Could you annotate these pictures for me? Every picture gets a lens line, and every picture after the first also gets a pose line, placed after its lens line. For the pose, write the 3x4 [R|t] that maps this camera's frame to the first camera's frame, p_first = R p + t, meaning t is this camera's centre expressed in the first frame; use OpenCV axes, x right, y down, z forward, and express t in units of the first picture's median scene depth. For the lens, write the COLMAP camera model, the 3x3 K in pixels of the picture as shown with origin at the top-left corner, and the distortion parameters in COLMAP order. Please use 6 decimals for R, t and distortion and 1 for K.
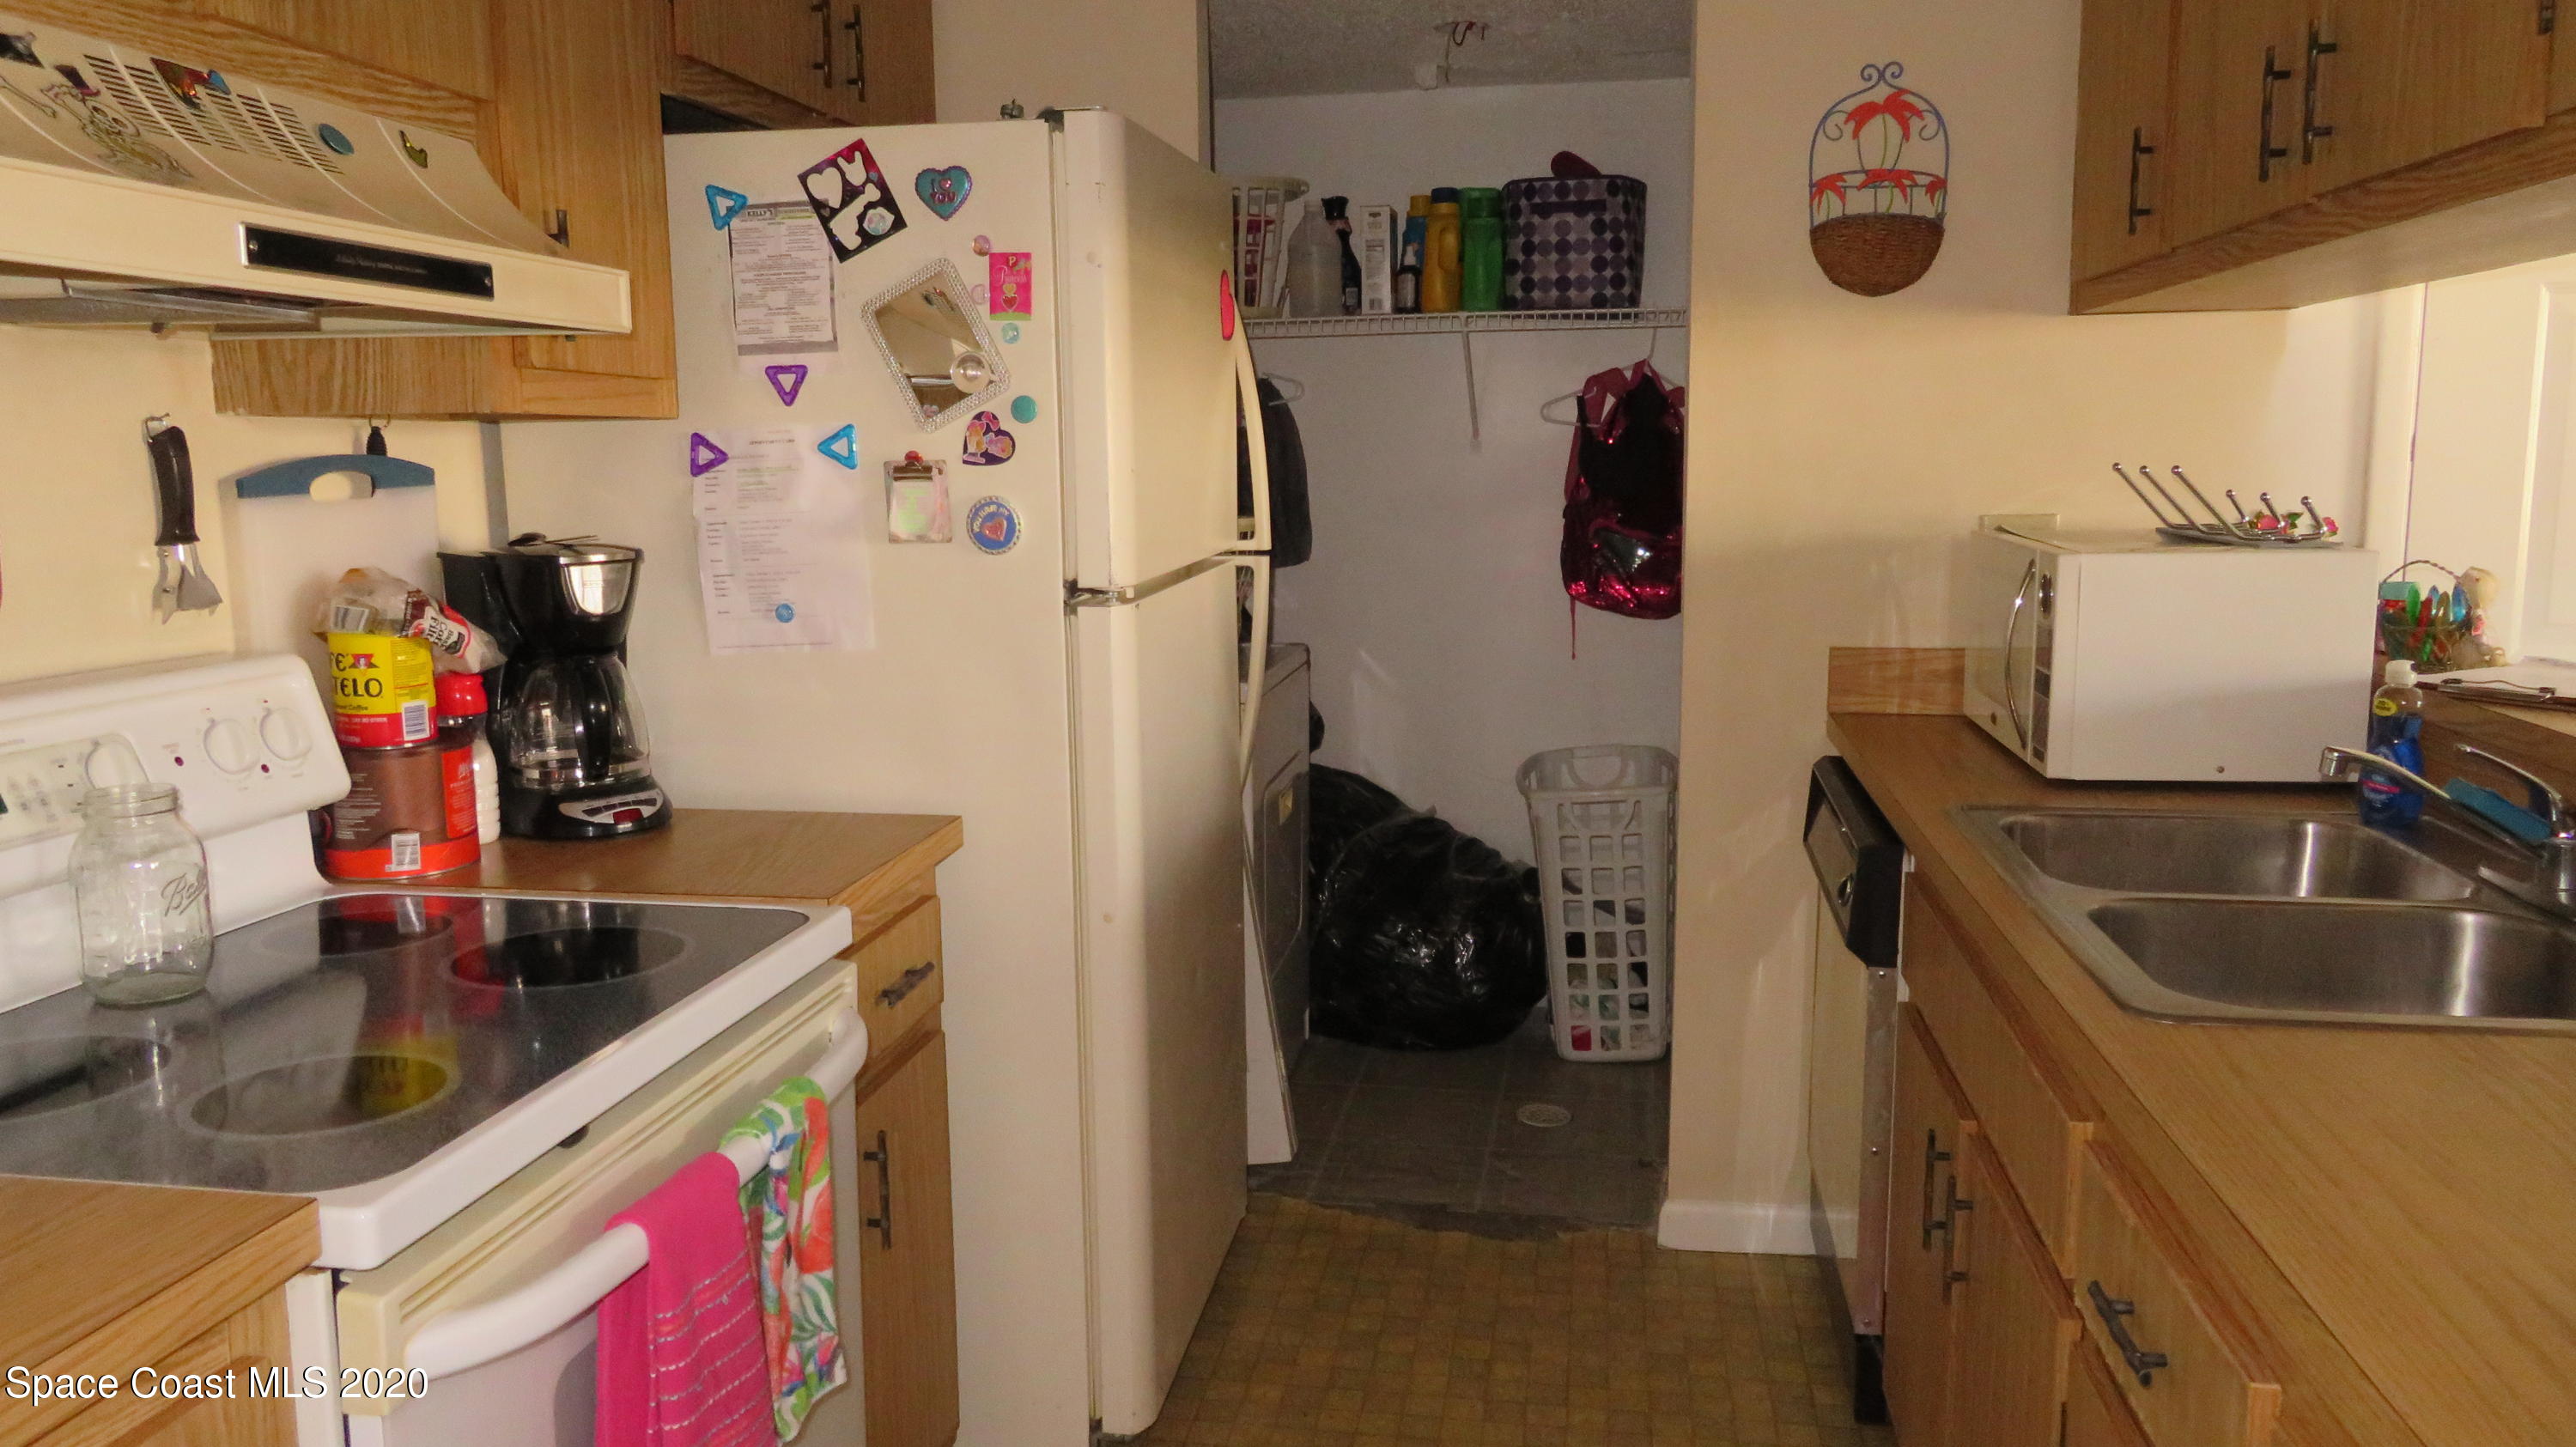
lens RADIAL K [[1854.7, 0, 1284.6], [0, 1854.7, 719.0], [0, 0, 1]] dist [-0.003248, -0.004090]
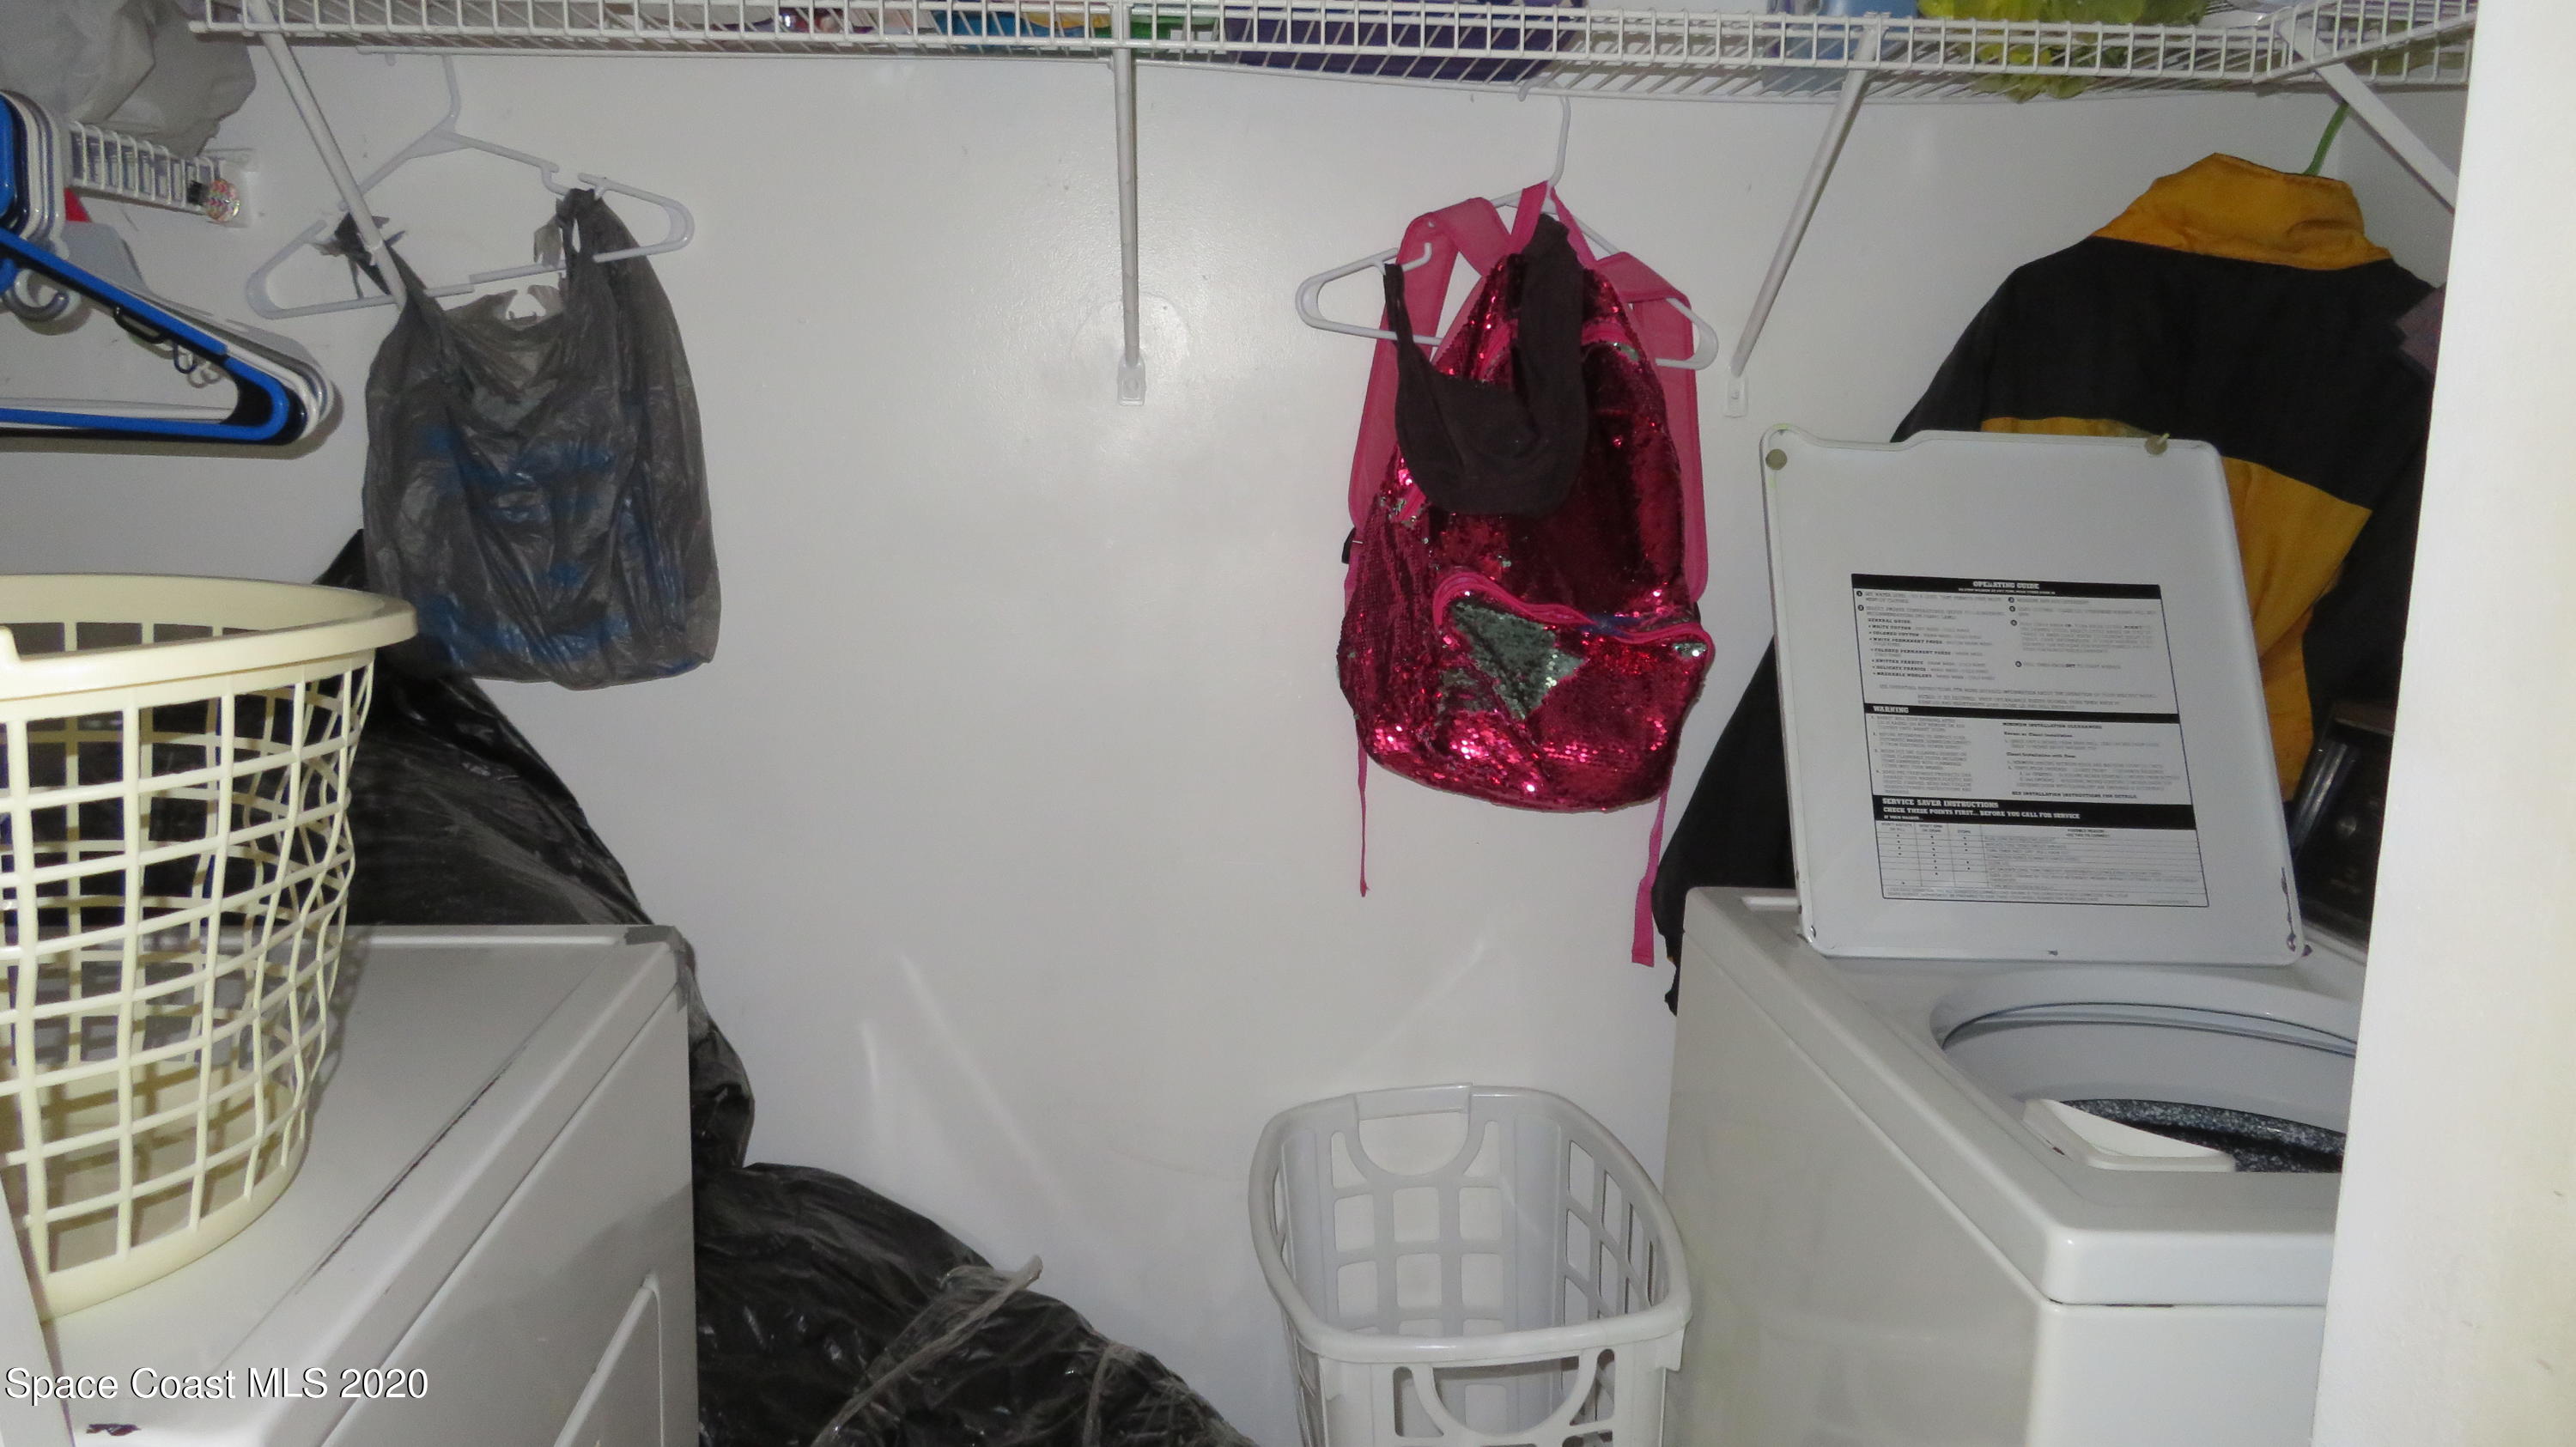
lens RADIAL K [[1854.7, 0, 1281.6], [0, 1854.7, 732.9], [0, 0, 1]] dist [-0.003248, -0.004090]
pose [[0.972174, -0.011993, 0.233951, 0.039849], [0.007008, 0.999731, 0.022126, -0.080699], [-0.234153, -0.019871, 0.971997, 0.606973]]
